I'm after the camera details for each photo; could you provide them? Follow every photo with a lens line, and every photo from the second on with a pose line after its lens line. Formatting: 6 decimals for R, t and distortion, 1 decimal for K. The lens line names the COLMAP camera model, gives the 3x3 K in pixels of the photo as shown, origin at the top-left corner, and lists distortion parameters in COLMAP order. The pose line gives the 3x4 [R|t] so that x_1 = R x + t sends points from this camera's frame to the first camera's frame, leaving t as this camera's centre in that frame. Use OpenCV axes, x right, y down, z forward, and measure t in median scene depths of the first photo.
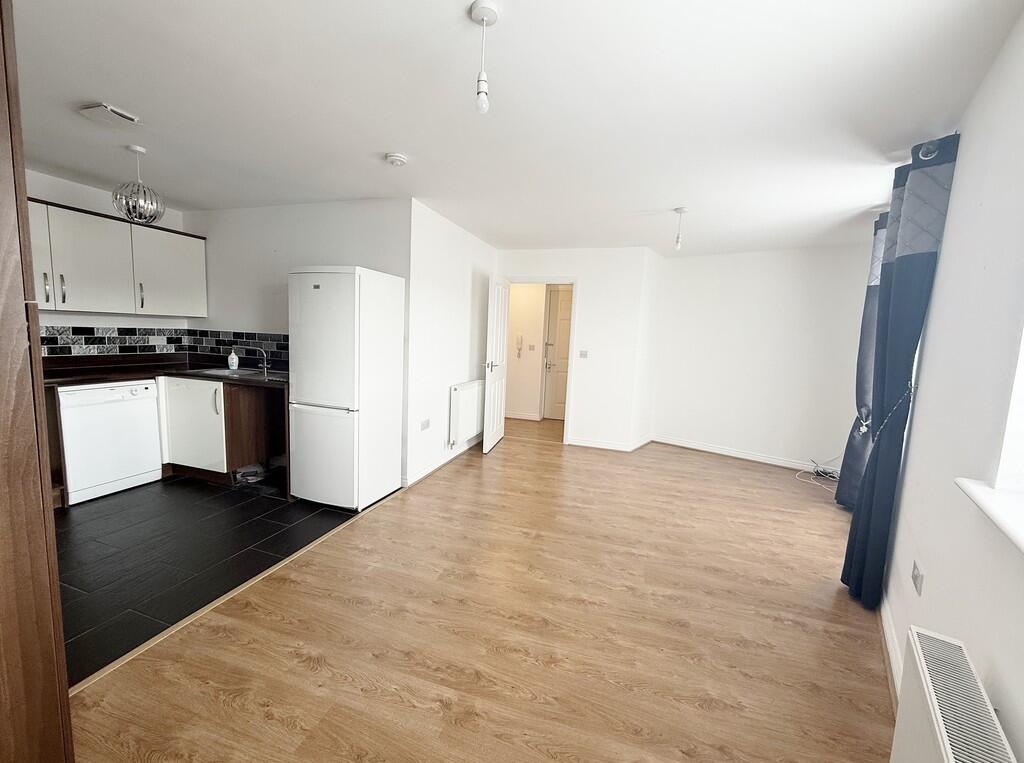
lens RADIAL K [[409.8, 0, 511.8], [0, 409.8, 379.8], [0, 0, 1]] dist [-0.000928, 0.000306]
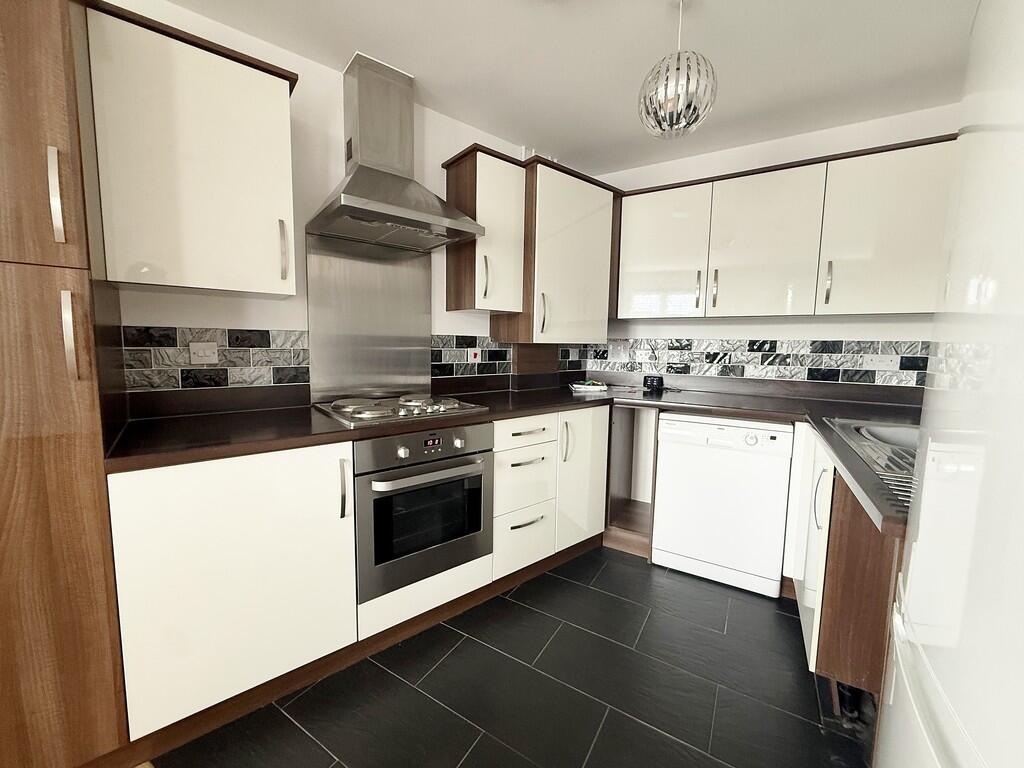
lens RADIAL K [[409.8, 0, 510.9], [0, 409.8, 384.6], [0, 0, 1]] dist [-0.000928, 0.000306]
pose [[-0.234013, 0.050618, -0.970915, -0.214871], [-0.133643, 0.987489, 0.083693, -0.048167], [0.963004, 0.149341, -0.224321, 0.686973]]
